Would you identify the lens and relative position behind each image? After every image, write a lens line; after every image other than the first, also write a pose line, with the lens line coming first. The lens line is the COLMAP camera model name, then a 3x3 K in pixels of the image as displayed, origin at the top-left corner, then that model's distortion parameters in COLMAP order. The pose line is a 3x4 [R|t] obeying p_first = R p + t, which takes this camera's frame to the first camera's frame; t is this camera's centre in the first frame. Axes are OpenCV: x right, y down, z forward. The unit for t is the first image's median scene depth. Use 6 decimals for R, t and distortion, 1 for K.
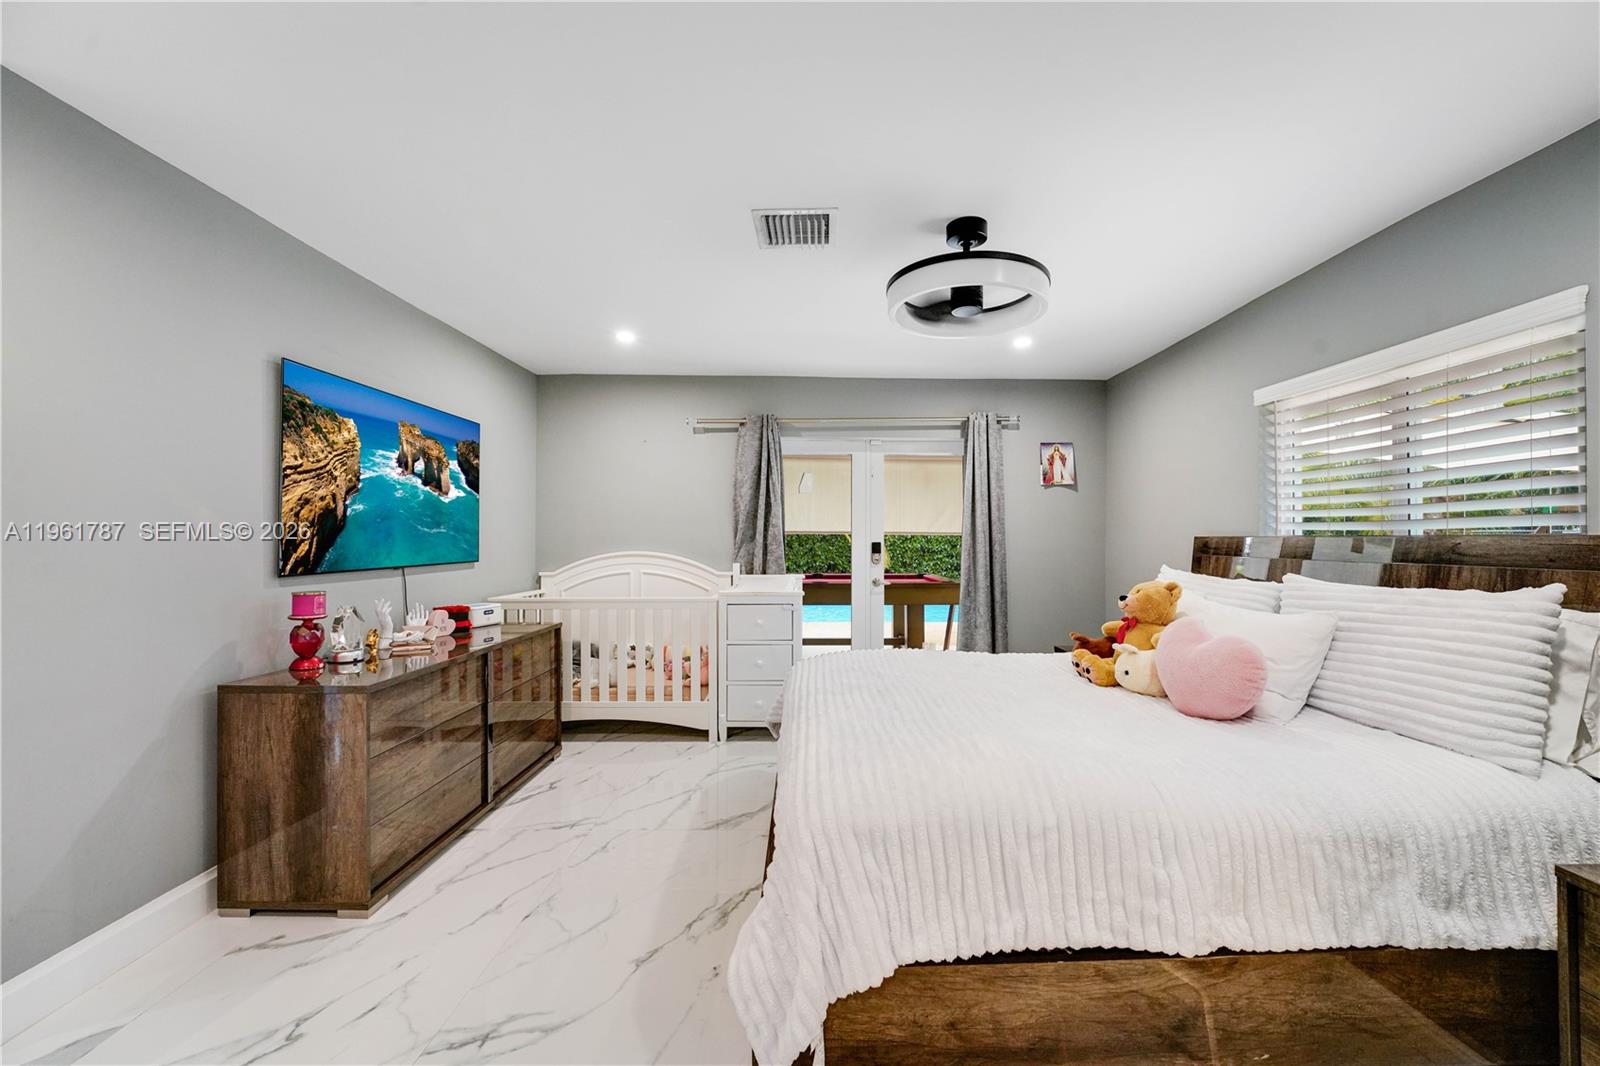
lens RADIAL K [[637.9, 0, 810.4], [0, 637.9, 531.4], [0, 0, 1]] dist [-0.013716, 0.000103]
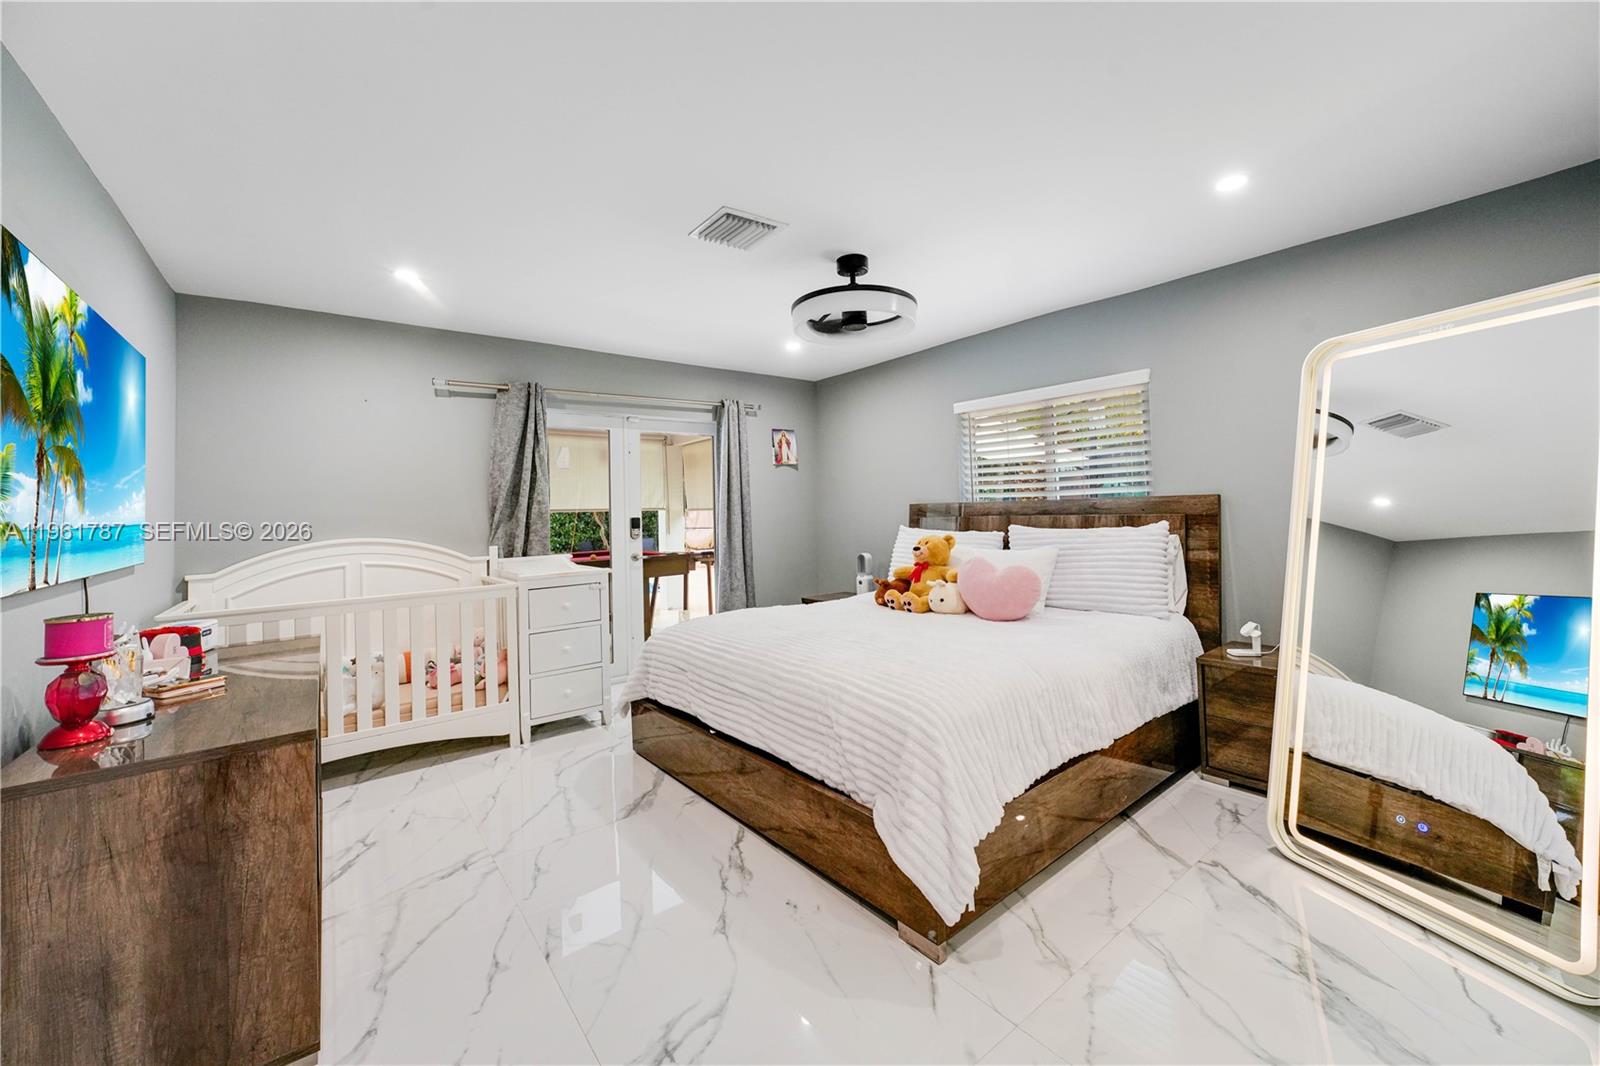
lens RADIAL K [[630.7, 0, 799.8], [0, 630.7, 487.5], [0, 0, 1]] dist [0.001214, 0.000260]
pose [[0.793280, -0.003165, 0.608849, -0.371203], [0.023301, 0.999412, -0.025164, 0.000901], [-0.608411, 0.034149, 0.792887, 0.047649]]
